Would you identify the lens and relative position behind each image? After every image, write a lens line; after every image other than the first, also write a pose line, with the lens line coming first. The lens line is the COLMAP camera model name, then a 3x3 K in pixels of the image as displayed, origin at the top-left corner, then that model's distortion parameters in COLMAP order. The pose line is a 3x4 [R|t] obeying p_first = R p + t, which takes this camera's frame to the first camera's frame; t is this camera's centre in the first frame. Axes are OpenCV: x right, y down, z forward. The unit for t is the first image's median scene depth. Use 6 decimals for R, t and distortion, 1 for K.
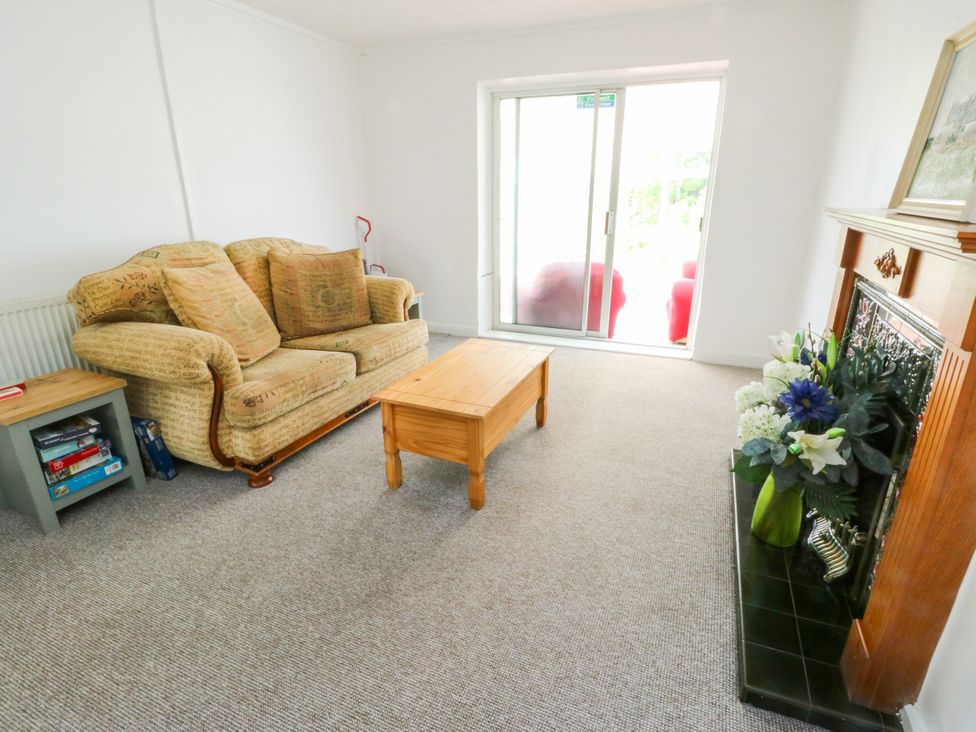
lens RADIAL K [[515.1, 0, 491.3], [0, 515.1, 364.4], [0, 0, 1]] dist [-0.001496, -0.010395]
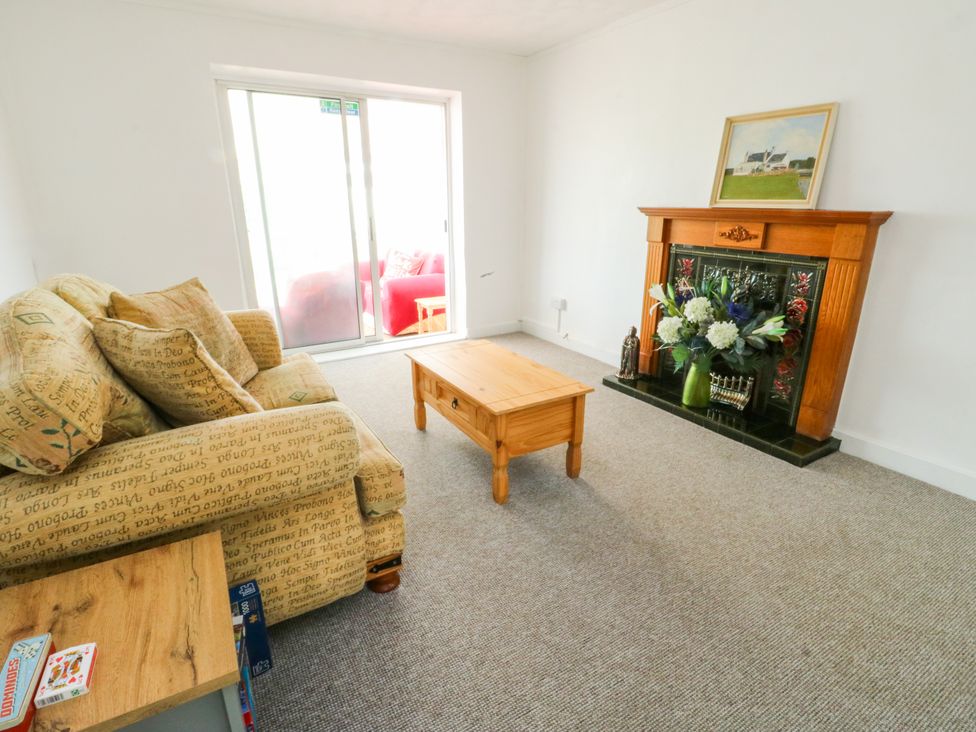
lens RADIAL K [[515.1, 0, 491.3], [0, 515.1, 364.4], [0, 0, 1]] dist [-0.001496, -0.010395]
pose [[0.575708, -0.248789, 0.778886, -0.895304], [0.261480, 0.958581, 0.112915, -0.122908], [-0.774718, 0.138657, 0.616917, 0.389352]]
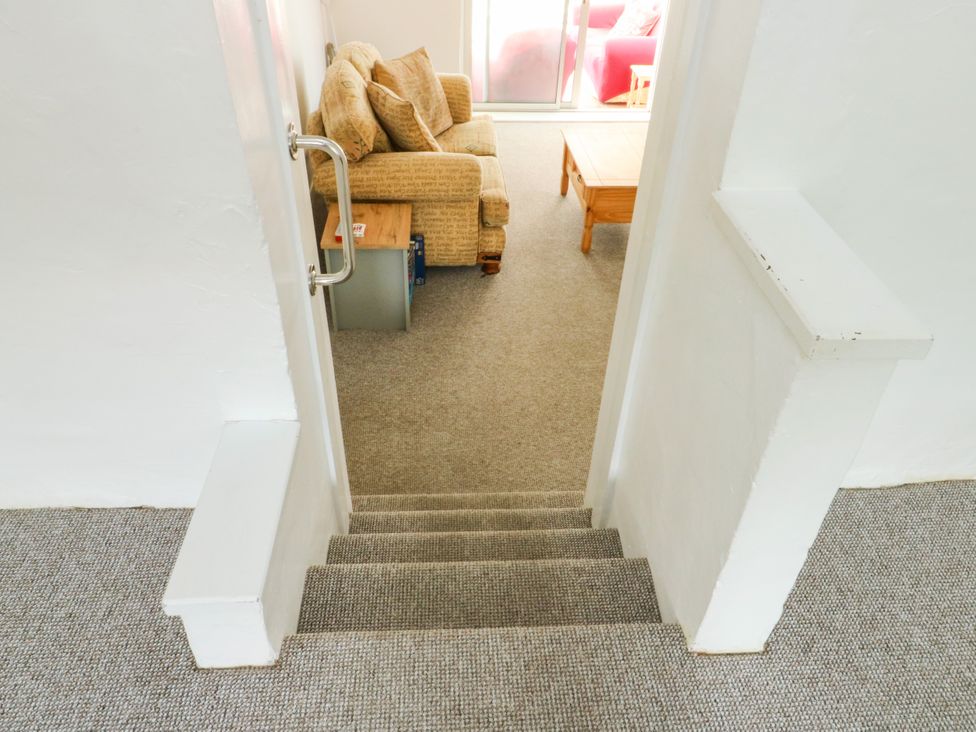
lens RADIAL K [[724.6, 0, 490.6], [0, 724.6, 381.3], [0, 0, 1]] dist [-0.000171, -0.001197]
pose [[0.880299, -0.262436, 0.395224, -1.280126], [0.113583, 0.925424, 0.361510, -0.172484], [-0.460623, -0.273346, 0.844457, -0.615997]]
